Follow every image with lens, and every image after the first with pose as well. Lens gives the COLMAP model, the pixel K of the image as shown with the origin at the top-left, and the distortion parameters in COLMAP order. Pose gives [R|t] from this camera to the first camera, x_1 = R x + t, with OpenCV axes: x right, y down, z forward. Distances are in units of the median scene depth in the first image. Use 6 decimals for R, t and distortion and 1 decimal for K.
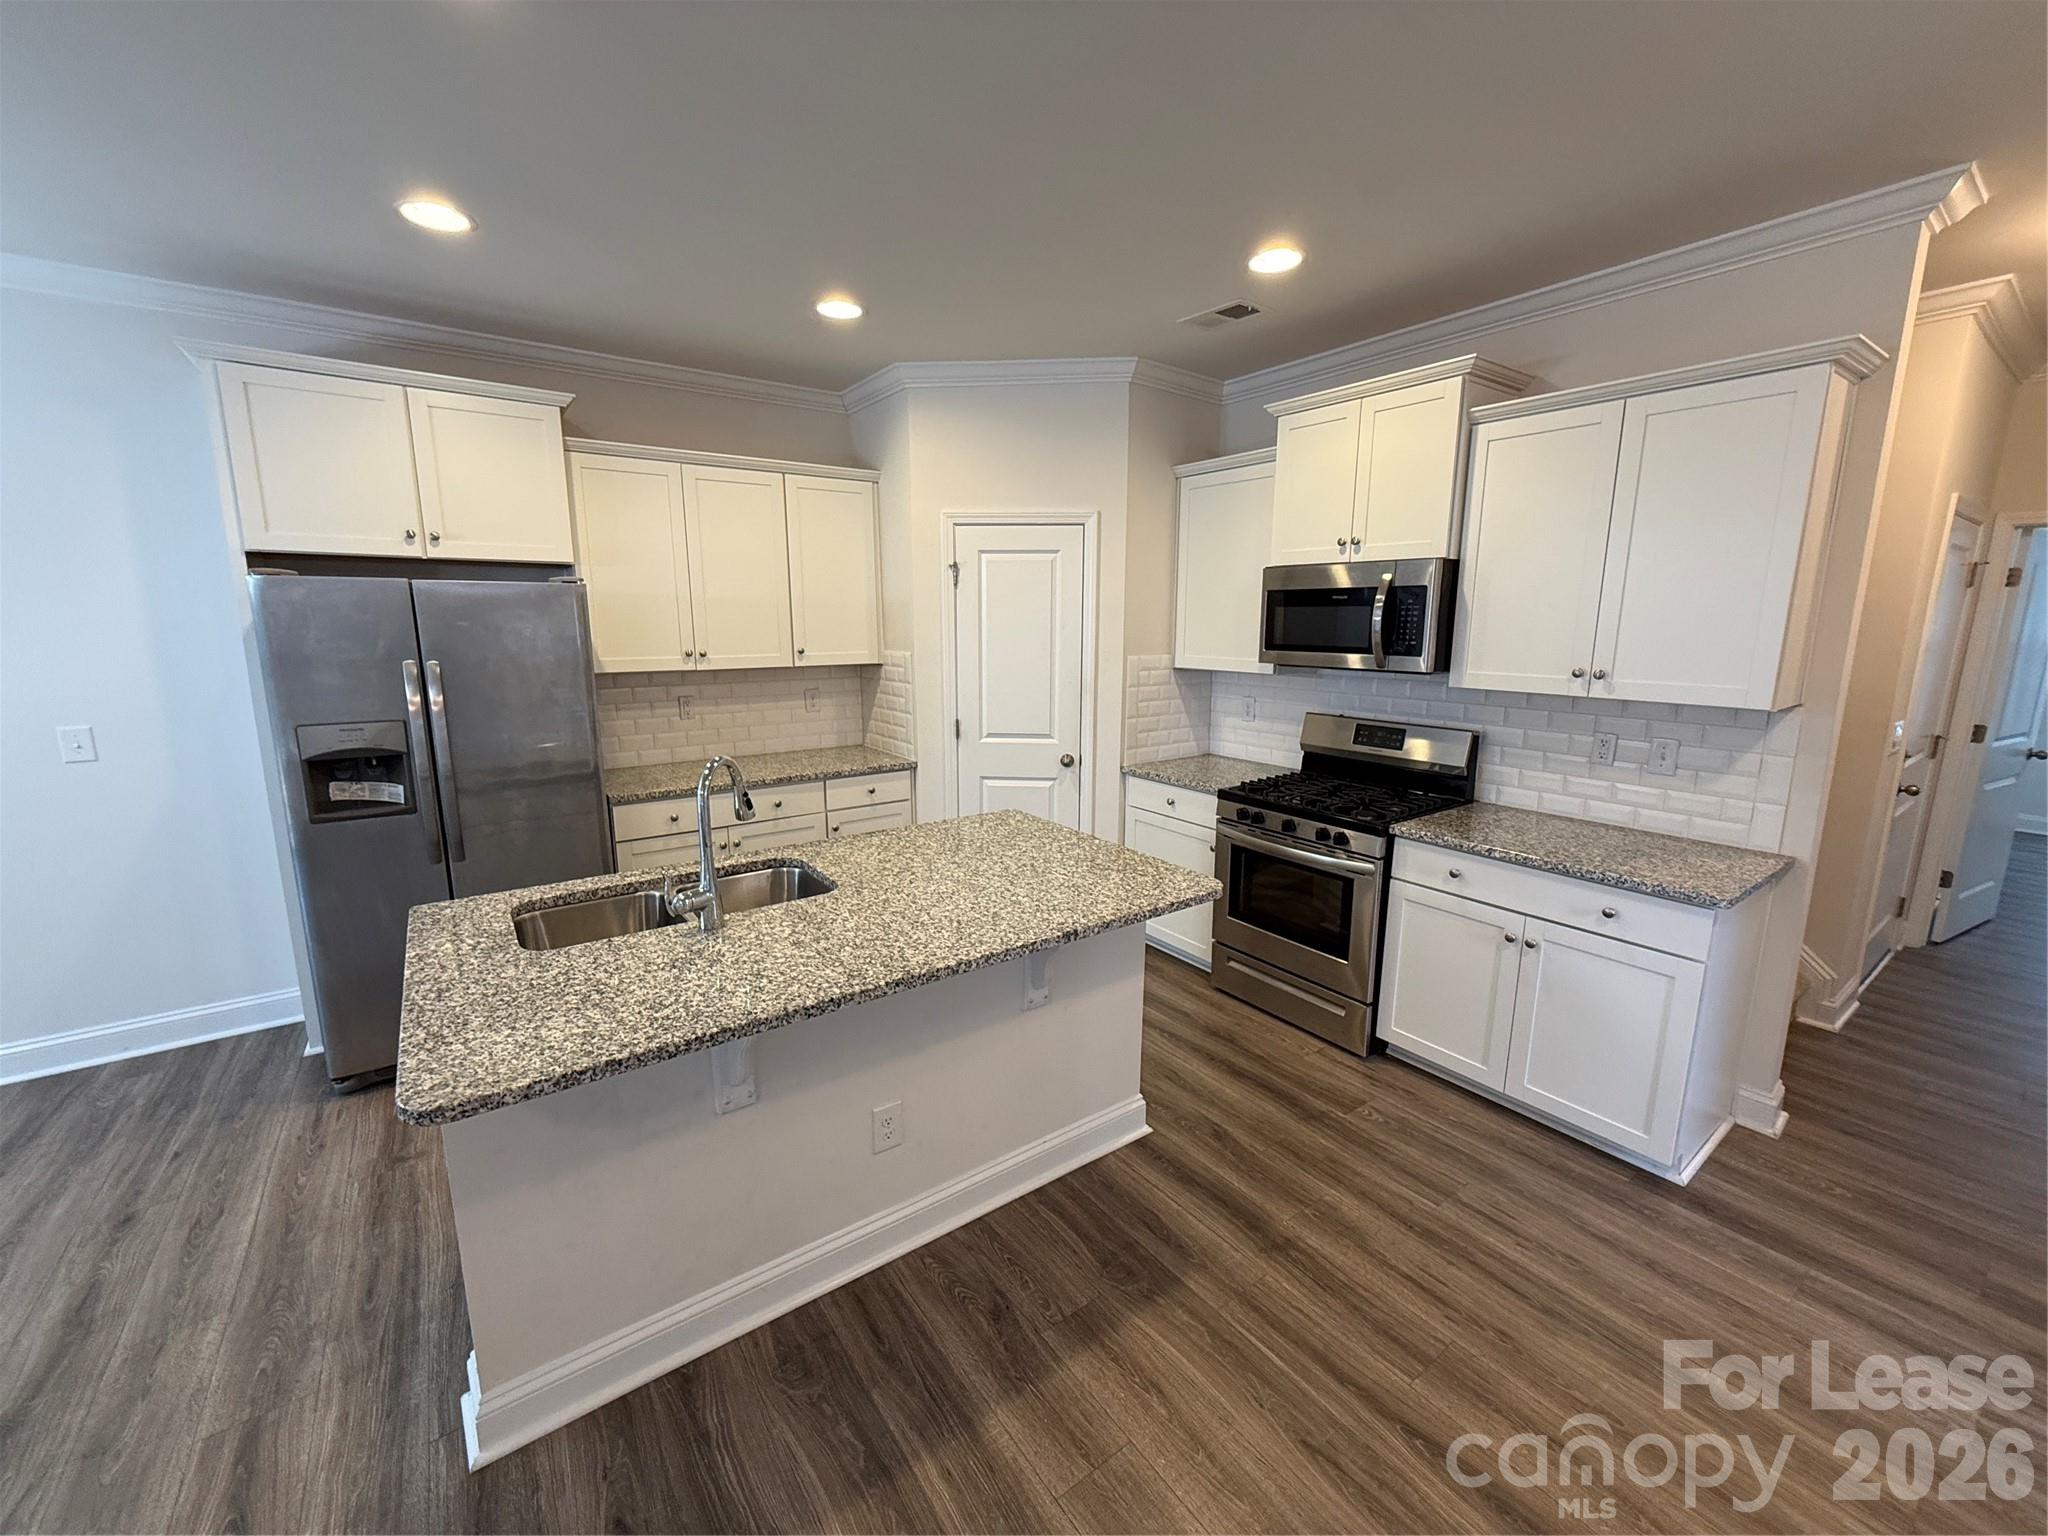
lens RADIAL K [[815.6, 0, 1029.9], [0, 815.6, 766.3], [0, 0, 1]] dist [-0.001127, 0.000198]
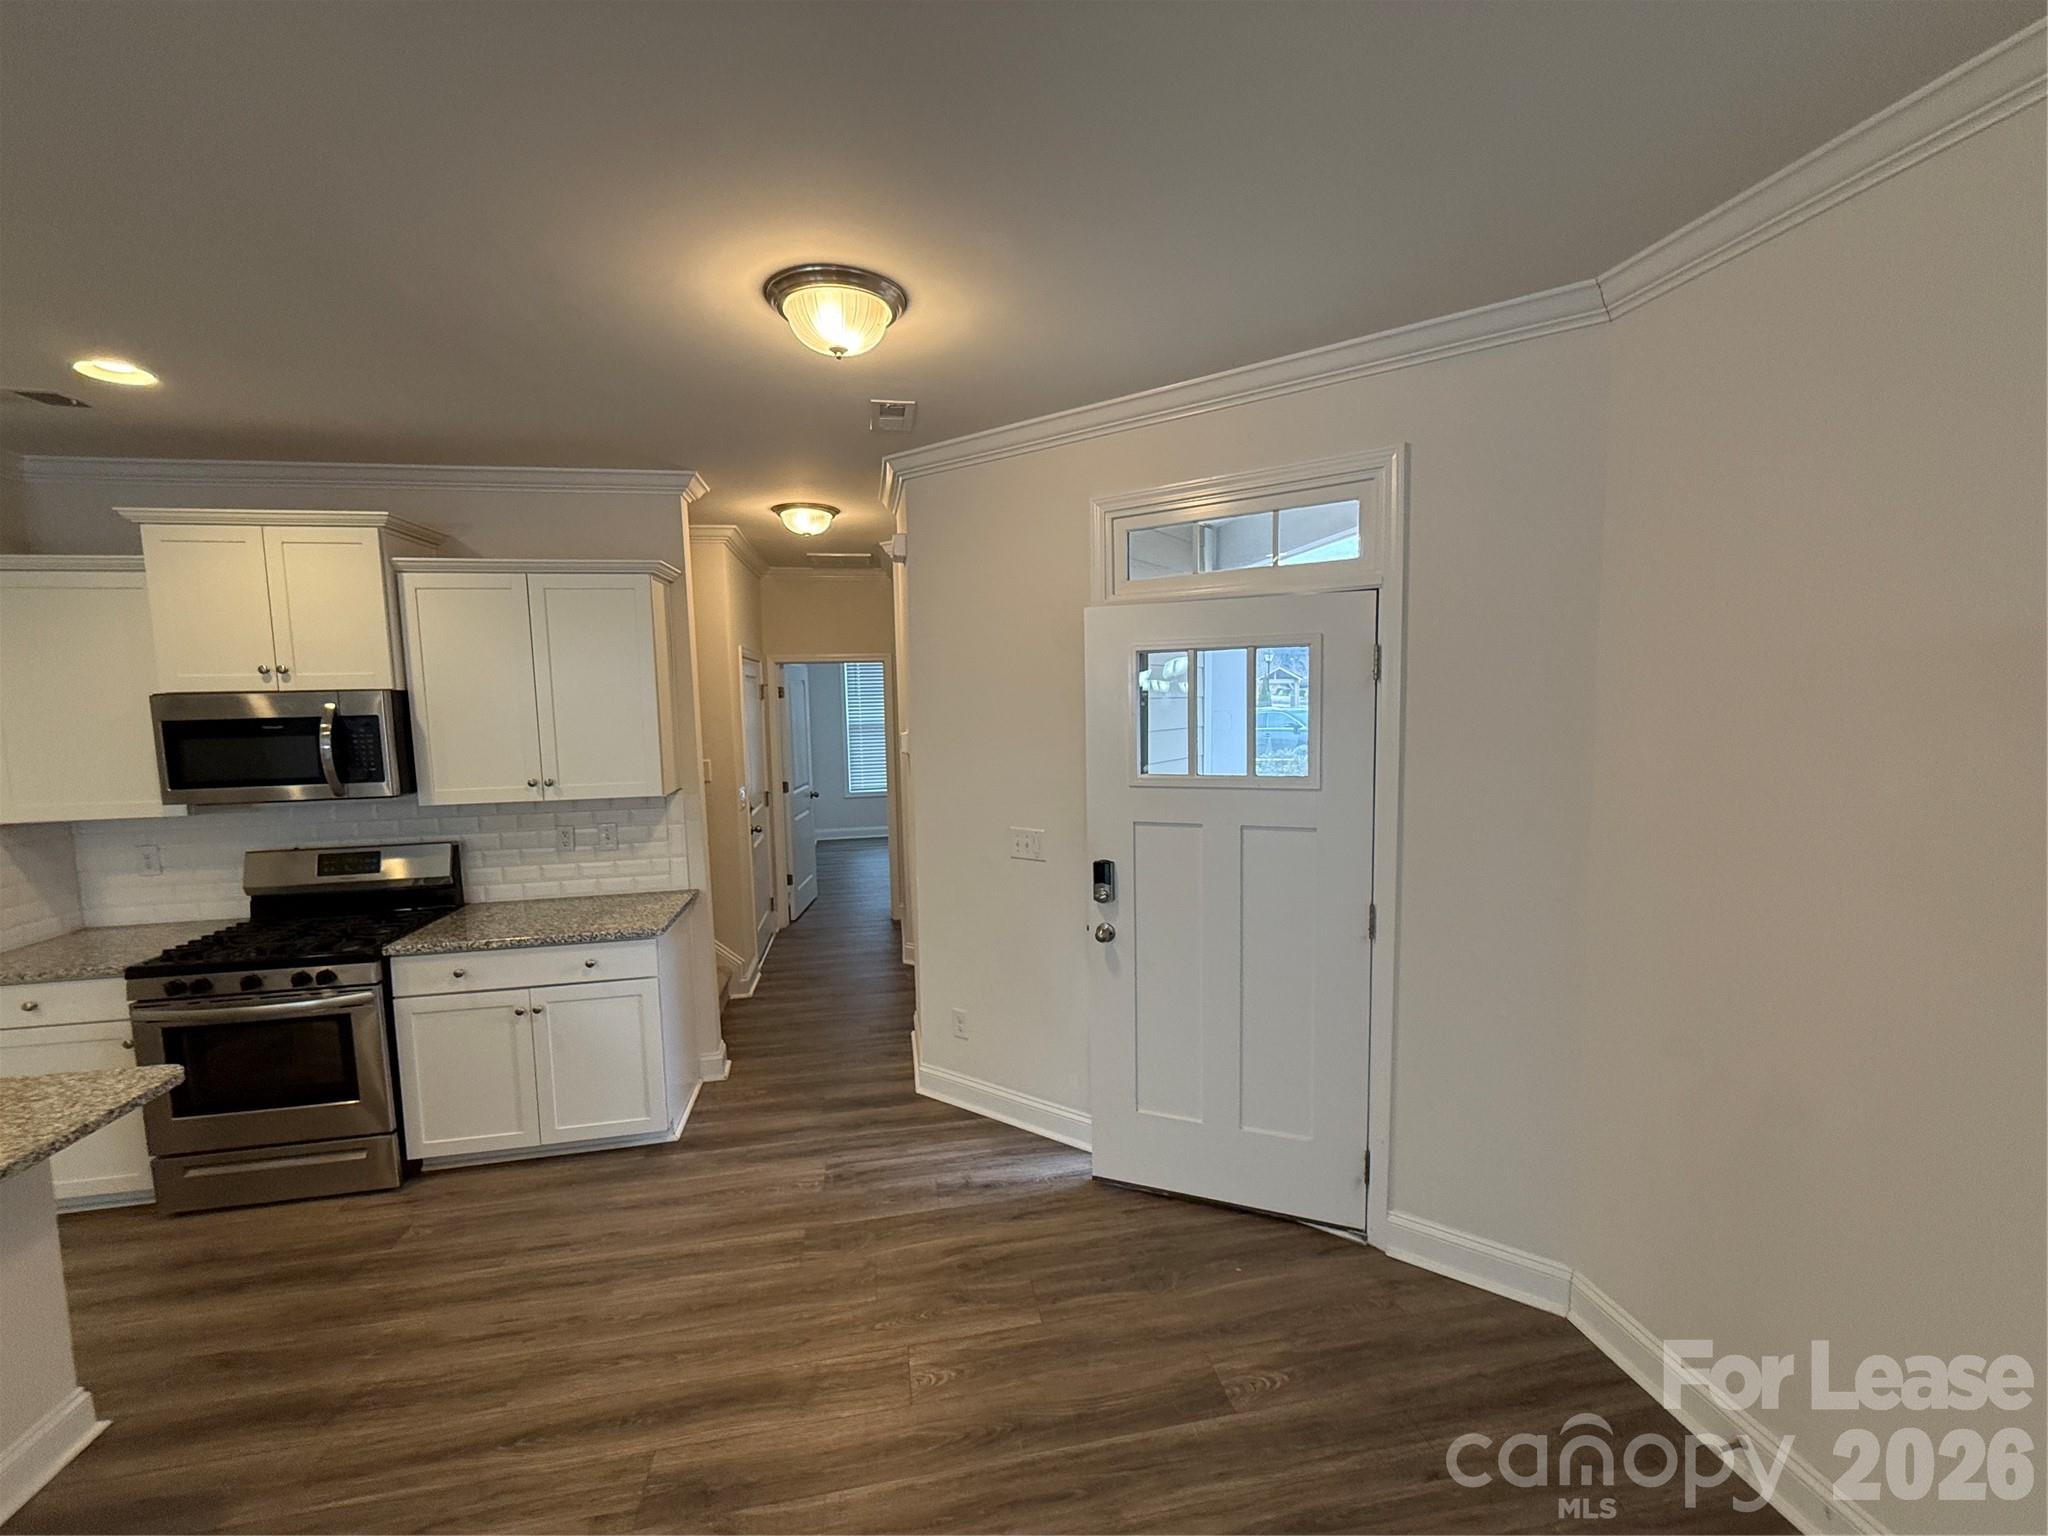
lens RADIAL K [[815.6, 0, 1029.9], [0, 815.6, 766.3], [0, 0, 1]] dist [-0.001127, 0.000198]
pose [[0.429558, -0.092120, 0.898329, -0.101890], [0.188527, 0.982011, 0.010552, -0.008507], [-0.883141, 0.164826, 0.439198, -0.193741]]
